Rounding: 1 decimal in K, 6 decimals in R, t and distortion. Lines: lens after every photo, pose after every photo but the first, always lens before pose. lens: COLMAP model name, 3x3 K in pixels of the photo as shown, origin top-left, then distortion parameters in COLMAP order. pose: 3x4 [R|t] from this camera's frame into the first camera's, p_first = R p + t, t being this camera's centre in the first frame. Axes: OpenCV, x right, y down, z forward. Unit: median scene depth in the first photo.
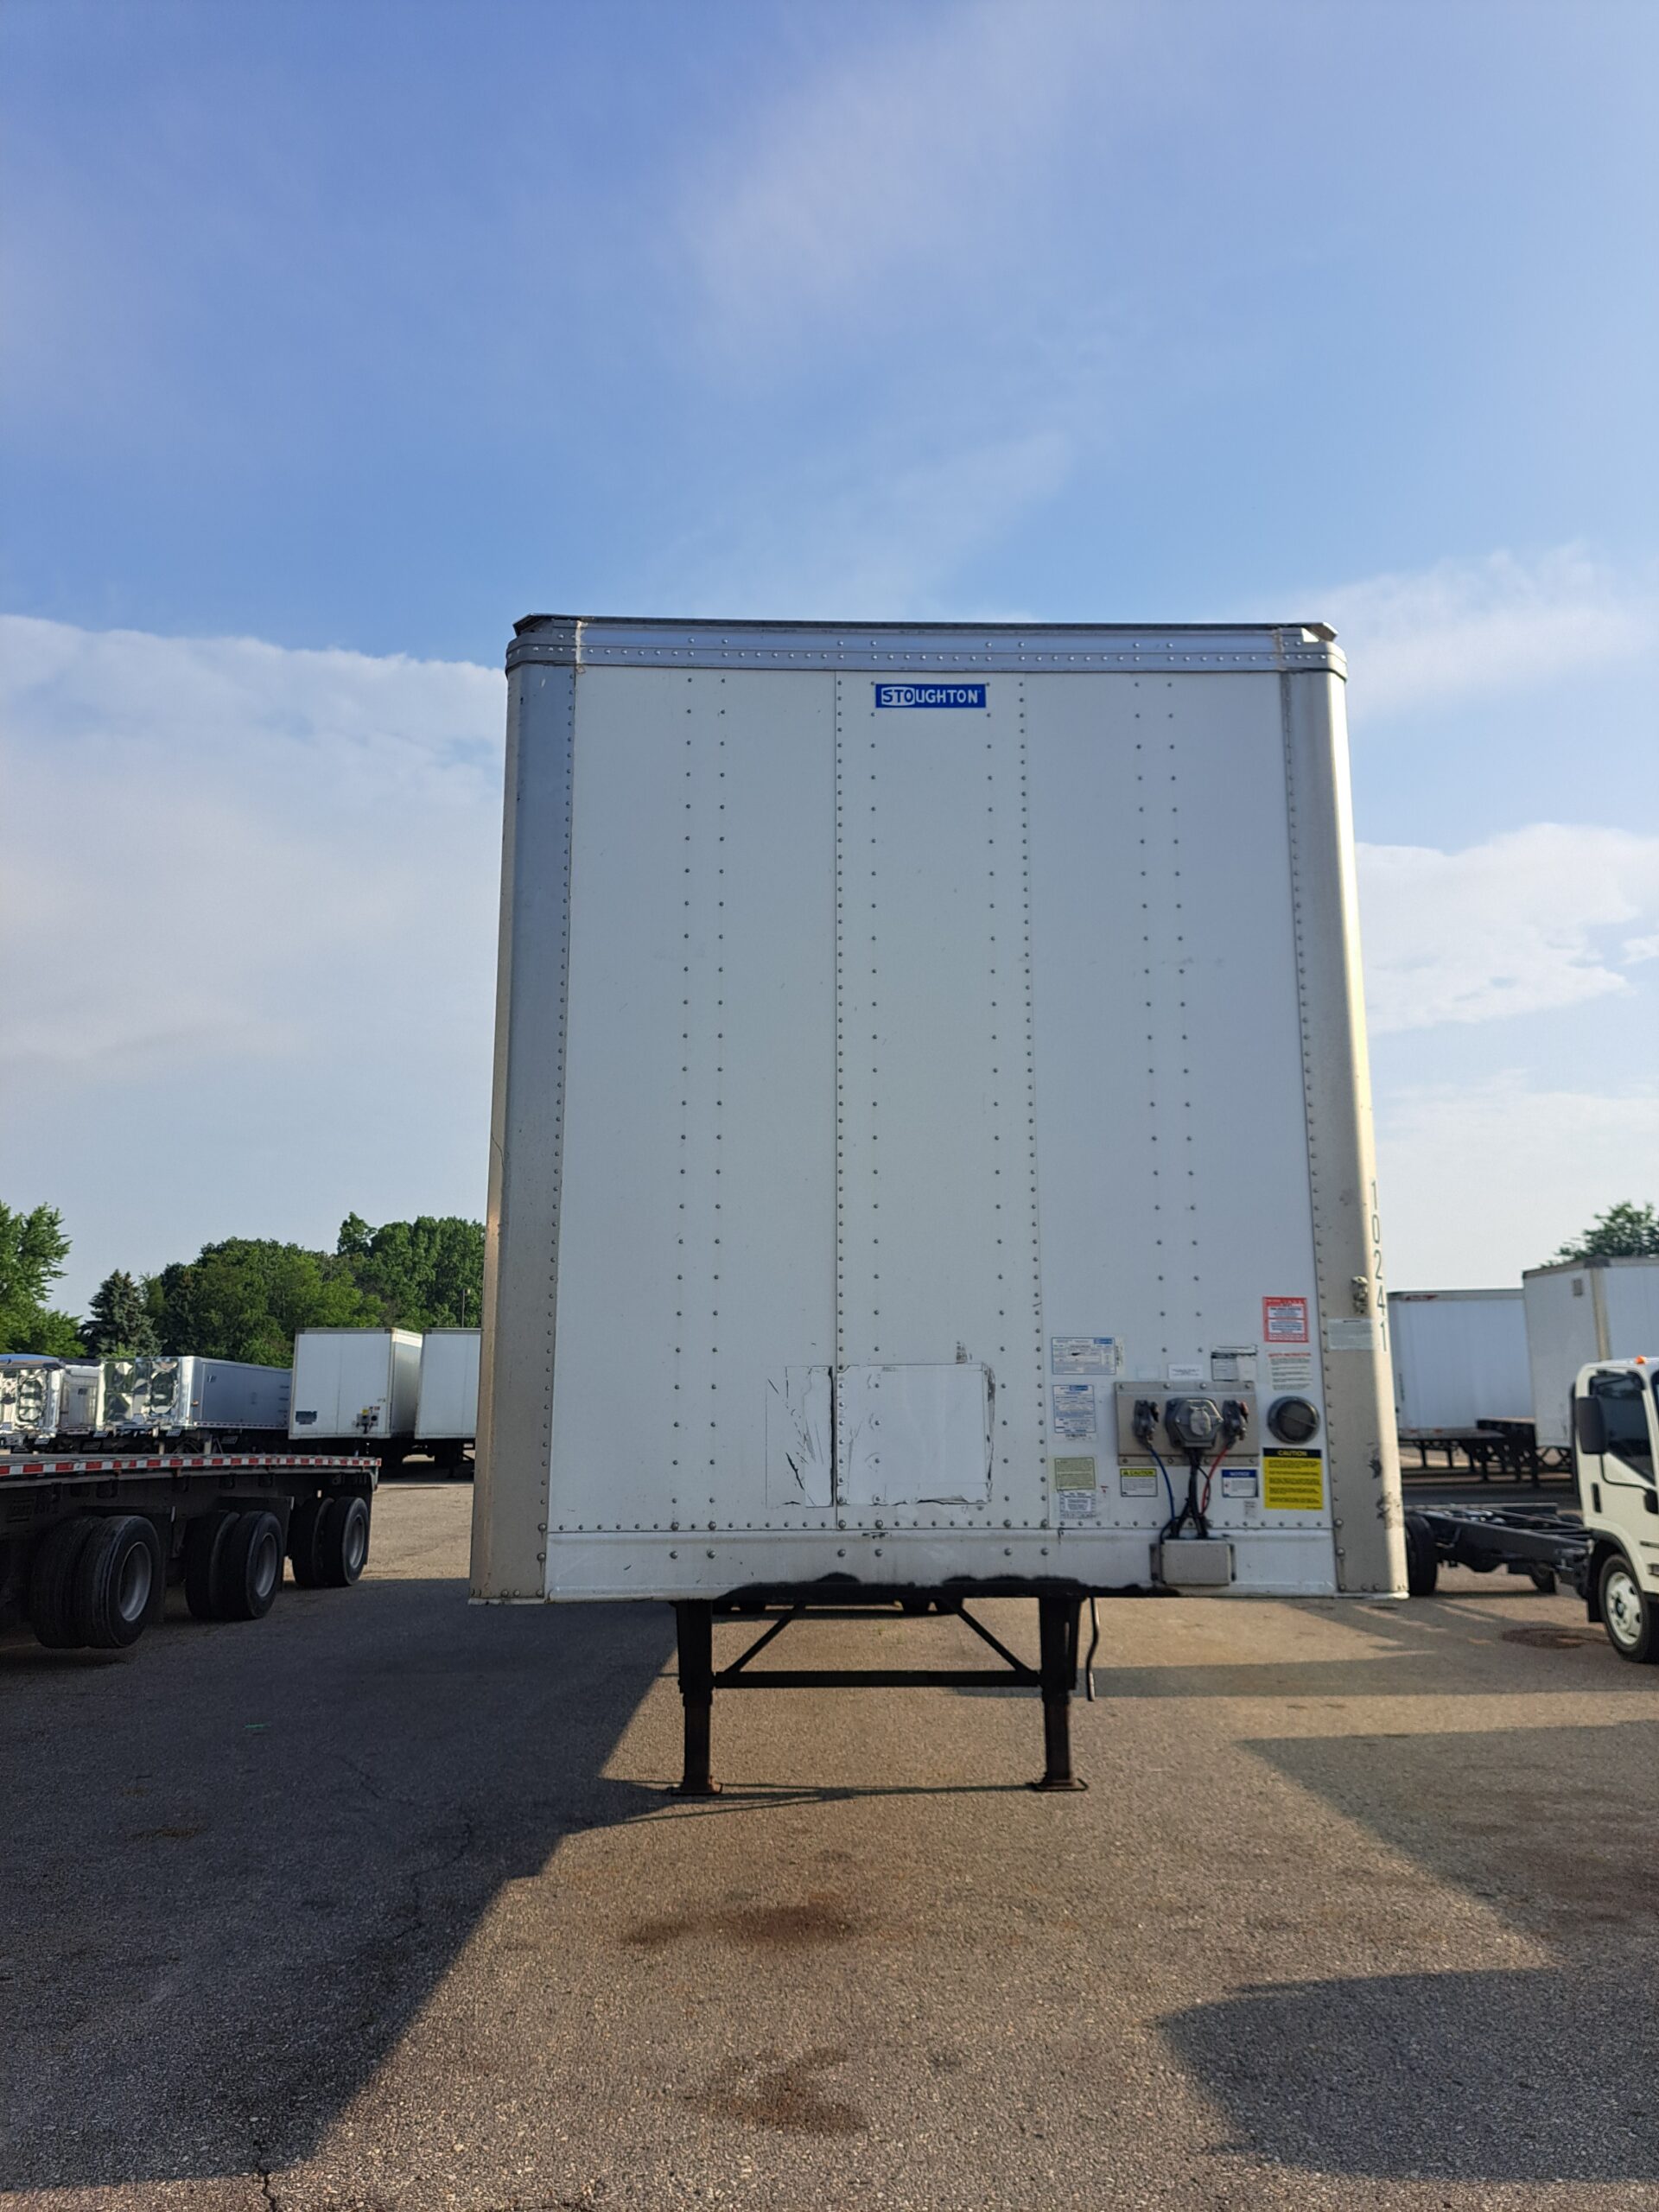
lens RADIAL K [[1594.3, 0, 829.5], [0, 1594.3, 1106.0], [0, 0, 1]] dist [0.086914, -0.088857]
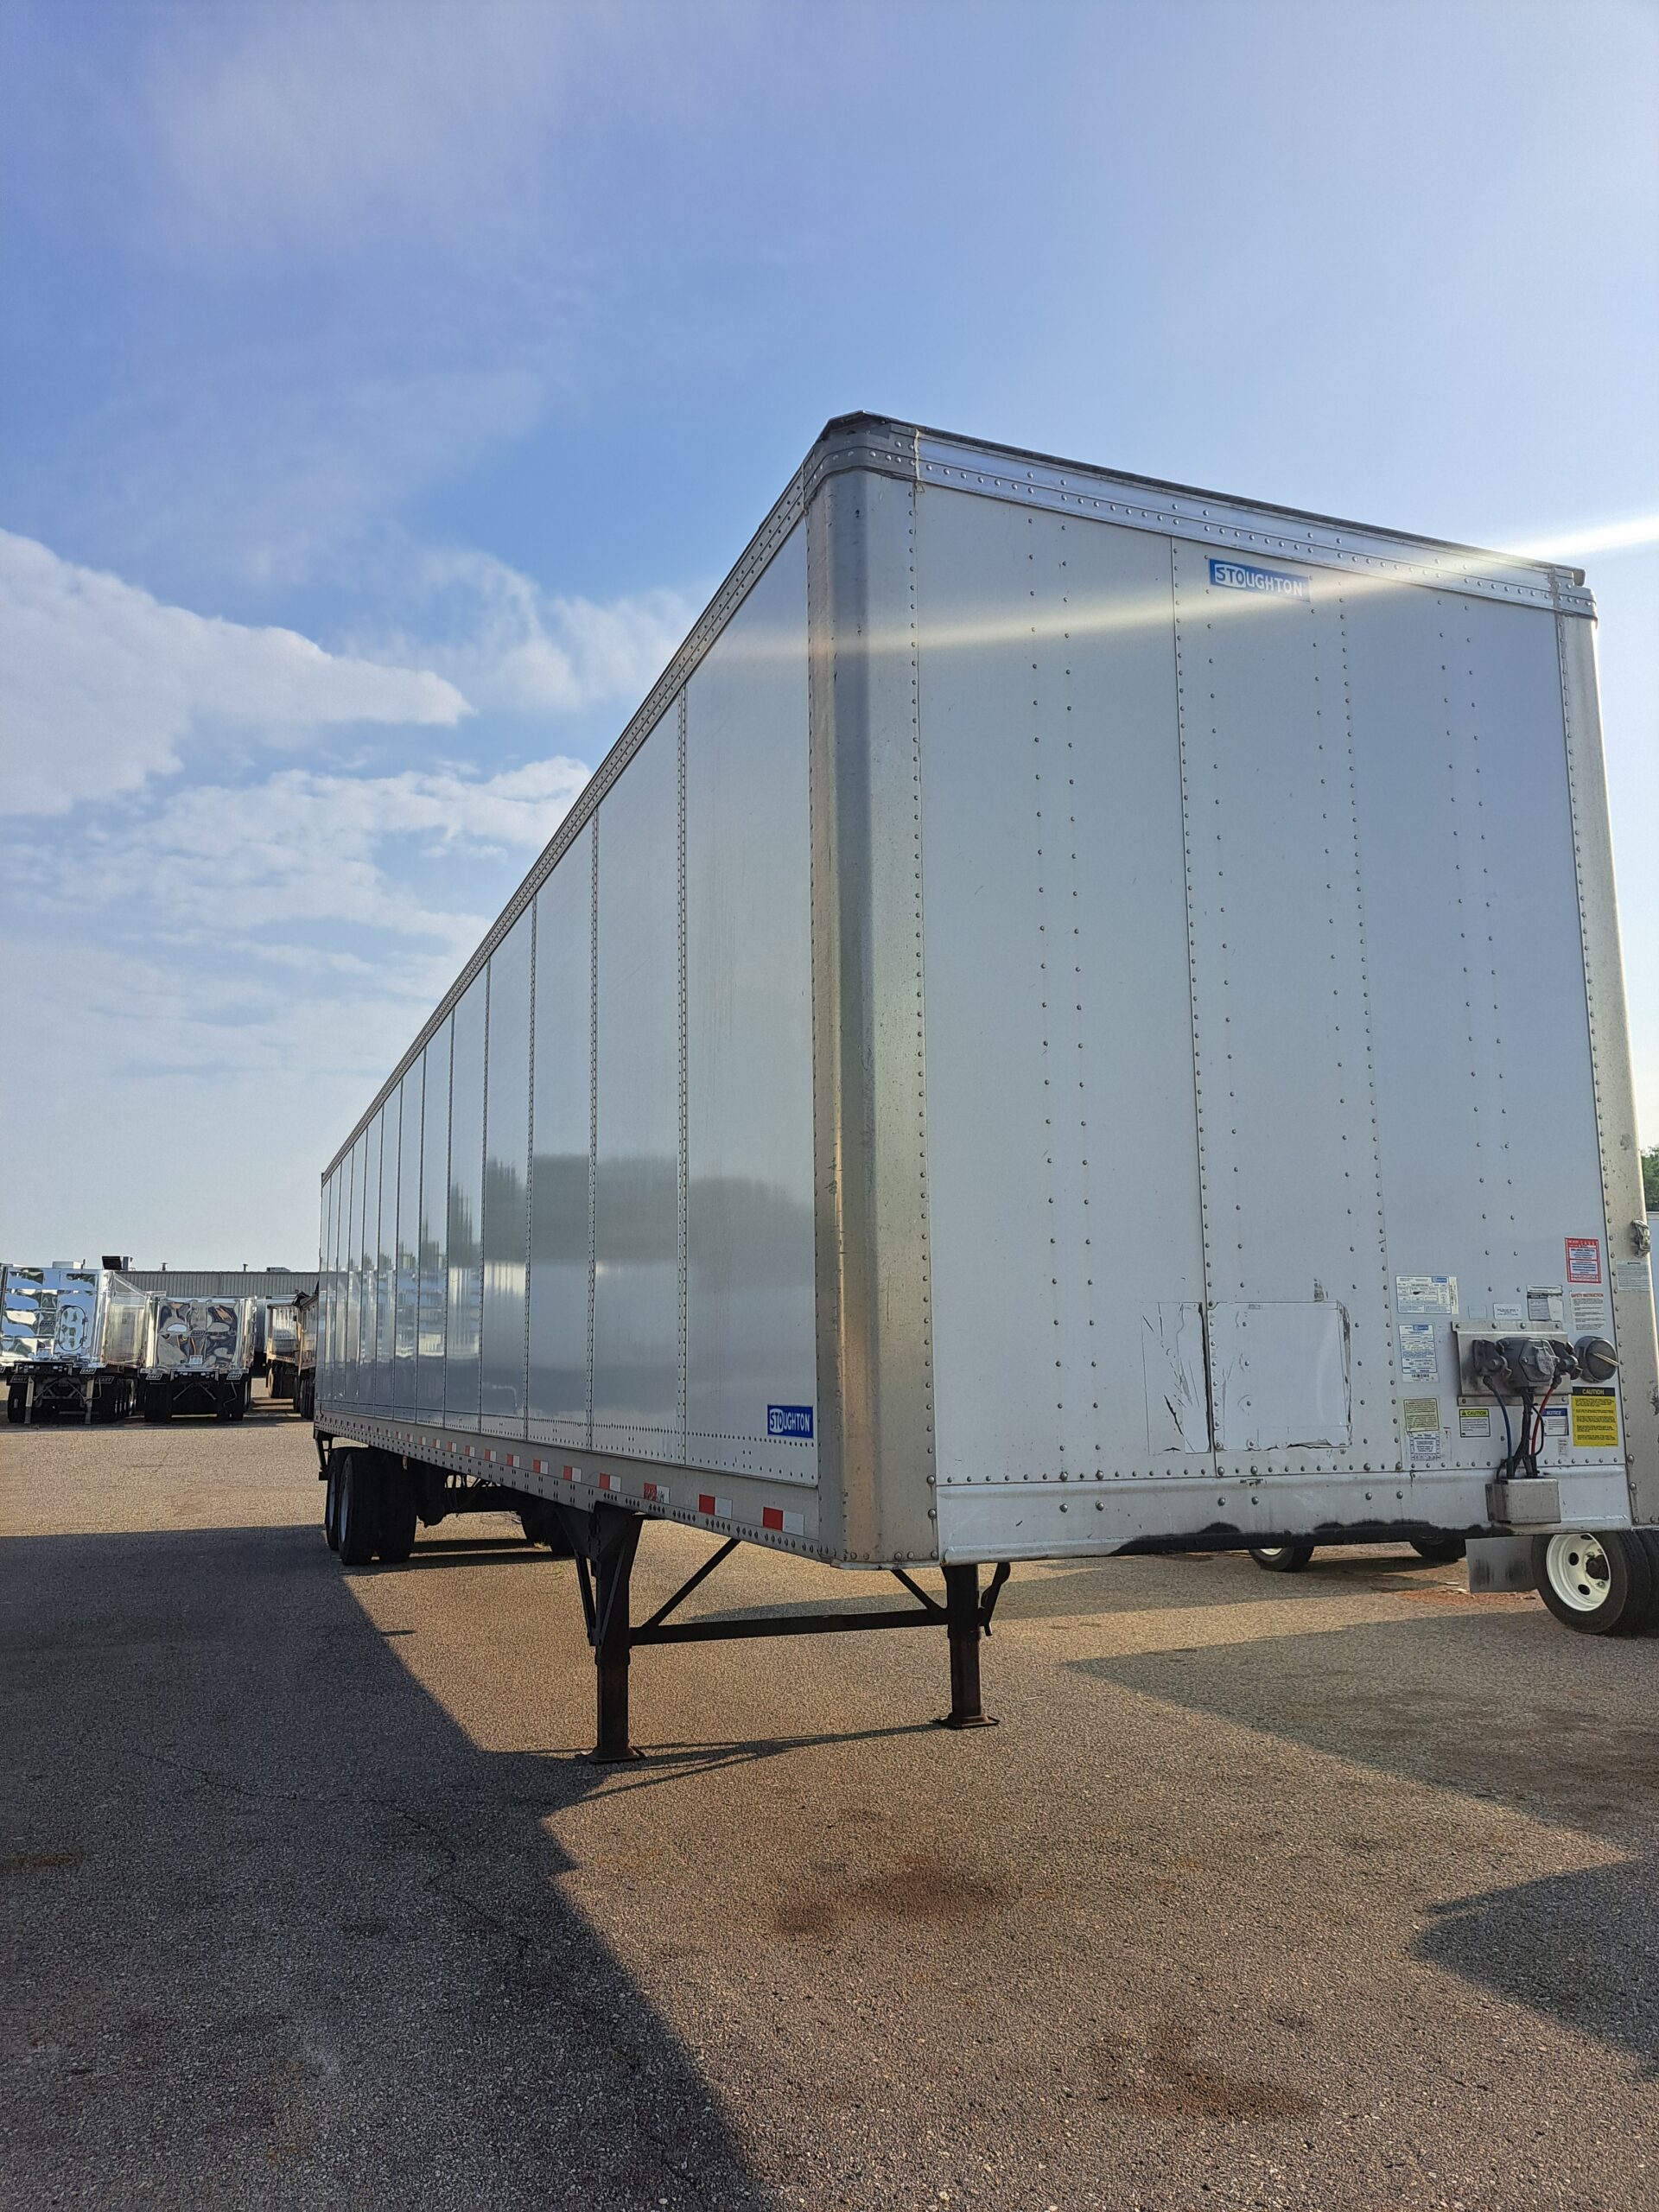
lens RADIAL K [[1616.9, 0, 829.5], [0, 1616.9, 1106.0], [0, 0, 1]] dist [0.086975, -0.097260]
pose [[0.943676, 0.049959, 0.327079, -0.516166], [-0.064552, 0.997338, 0.033908, 0.033109], [-0.324514, -0.053111, 0.944389, 0.194045]]
